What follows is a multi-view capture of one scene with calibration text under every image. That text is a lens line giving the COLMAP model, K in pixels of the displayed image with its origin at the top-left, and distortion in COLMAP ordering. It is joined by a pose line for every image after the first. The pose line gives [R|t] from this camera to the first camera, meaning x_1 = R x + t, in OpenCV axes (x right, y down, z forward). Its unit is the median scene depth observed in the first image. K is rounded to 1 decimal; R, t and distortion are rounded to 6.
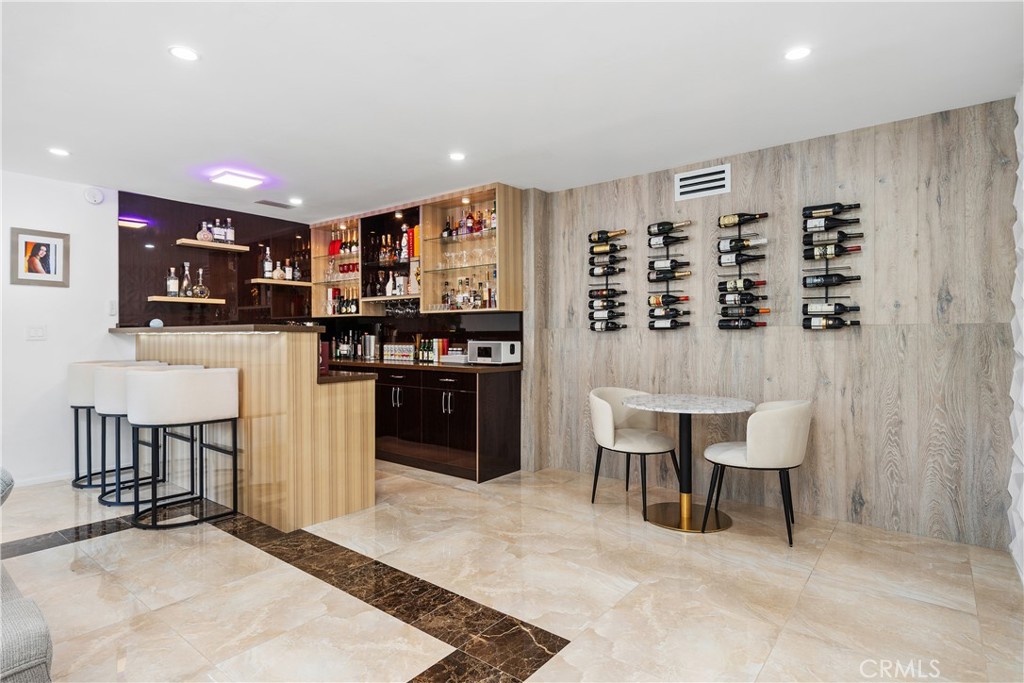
lens RADIAL K [[533.7, 0, 512.0], [0, 533.7, 341.5], [0, 0, 1]] dist [-0.003207, -0.000623]
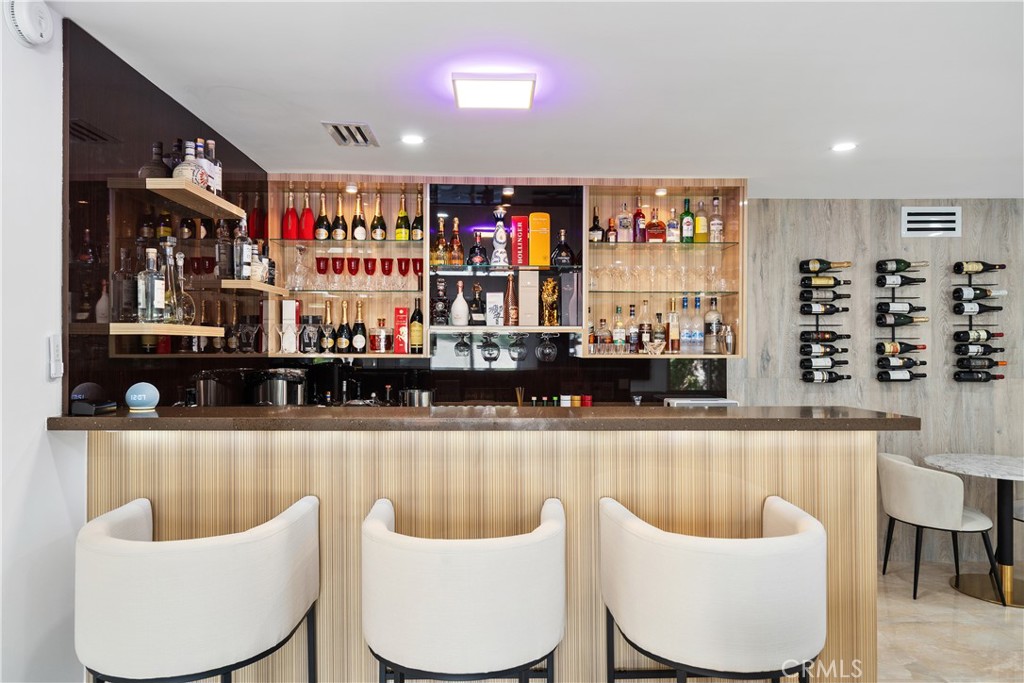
lens RADIAL K [[686.1, 0, 511.5], [0, 686.1, 344.8], [0, 0, 1]] dist [0.005546, 0.001315]
pose [[0.766231, 0.002717, 0.642559, -0.885286], [0.006589, 0.999905, -0.012085, -0.069787], [-0.642531, 0.013494, 0.766141, 0.515982]]
